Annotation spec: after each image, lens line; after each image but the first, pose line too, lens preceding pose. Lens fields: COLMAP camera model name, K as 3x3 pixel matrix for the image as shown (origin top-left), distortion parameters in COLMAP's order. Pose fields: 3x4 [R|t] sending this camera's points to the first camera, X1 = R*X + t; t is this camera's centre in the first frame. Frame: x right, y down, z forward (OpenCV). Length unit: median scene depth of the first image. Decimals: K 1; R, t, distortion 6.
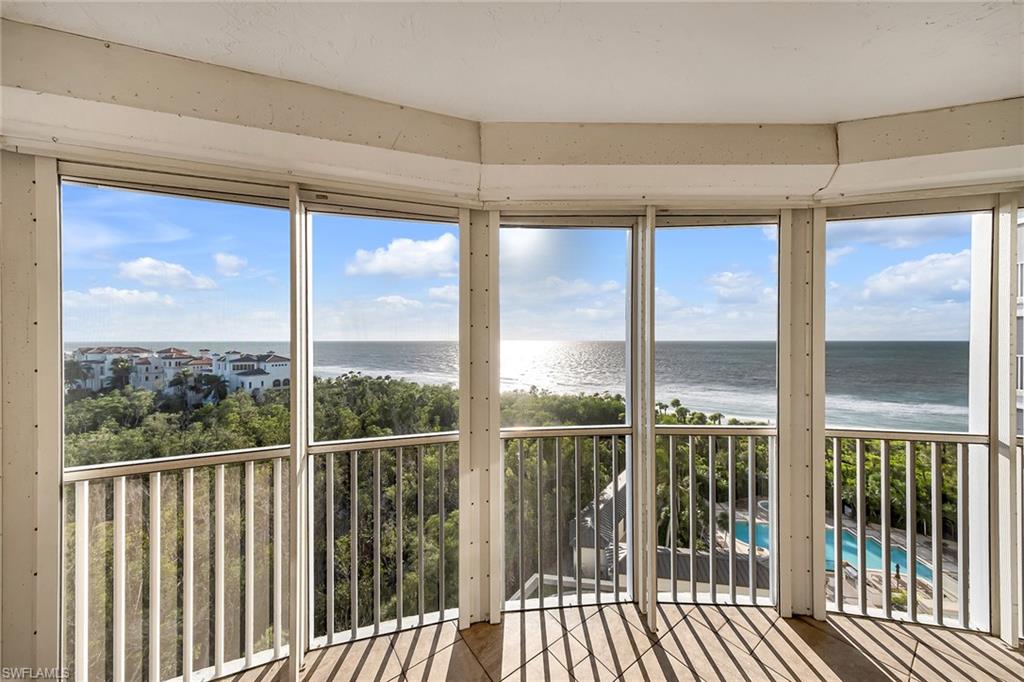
lens RADIAL K [[344.5, 0, 502.9], [0, 344.5, 340.8], [0, 0, 1]] dist [0.000178, -0.000001]
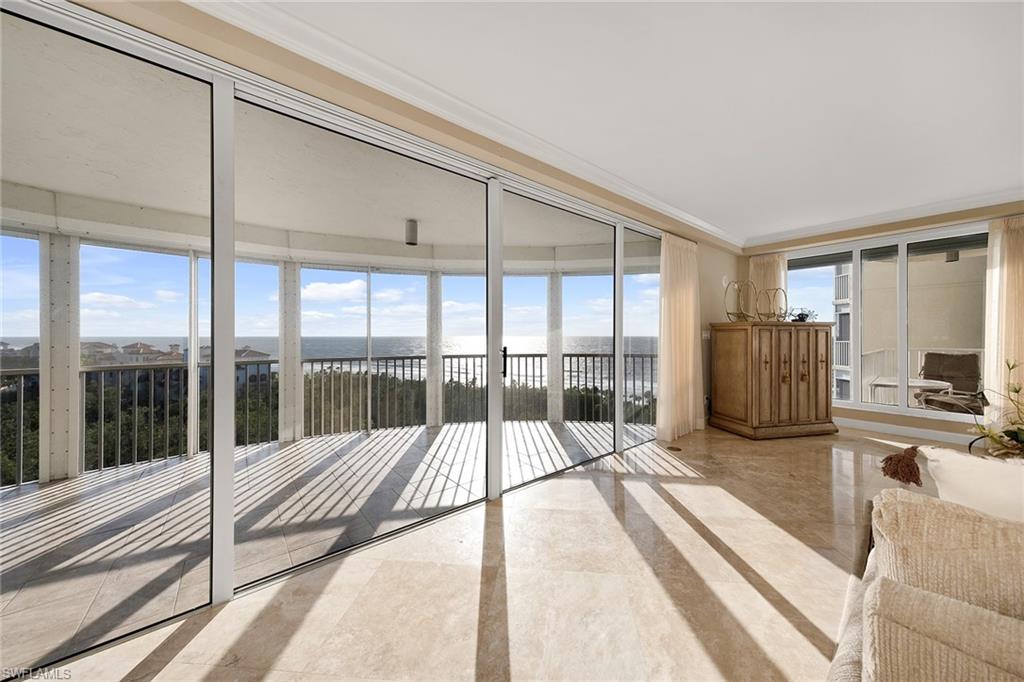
lens RADIAL K [[344.5, 0, 509.4], [0, 344.5, 338.6], [0, 0, 1]] dist [0.000178, -0.000001]
pose [[0.998047, 0.003802, 0.062350, 0.346866], [-0.004088, 0.999982, 0.004470, 0.136868], [-0.062332, -0.004716, 0.998044, -1.717847]]
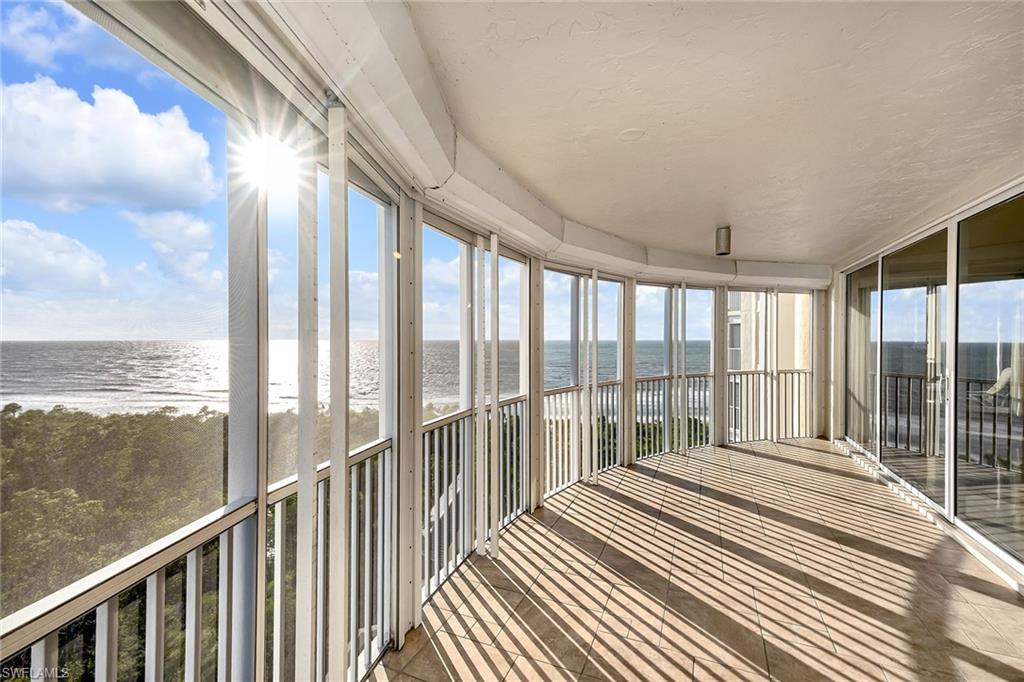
lens RADIAL K [[431.6, 0, 514.5], [0, 431.6, 341.3], [0, 0, 1]] dist [0.023492, 0.000173]
pose [[0.863454, 0.004326, 0.504409, -2.138957], [-0.004296, 0.999990, -0.001222, 0.043398], [-0.504410, -0.001112, 0.863464, -1.038973]]
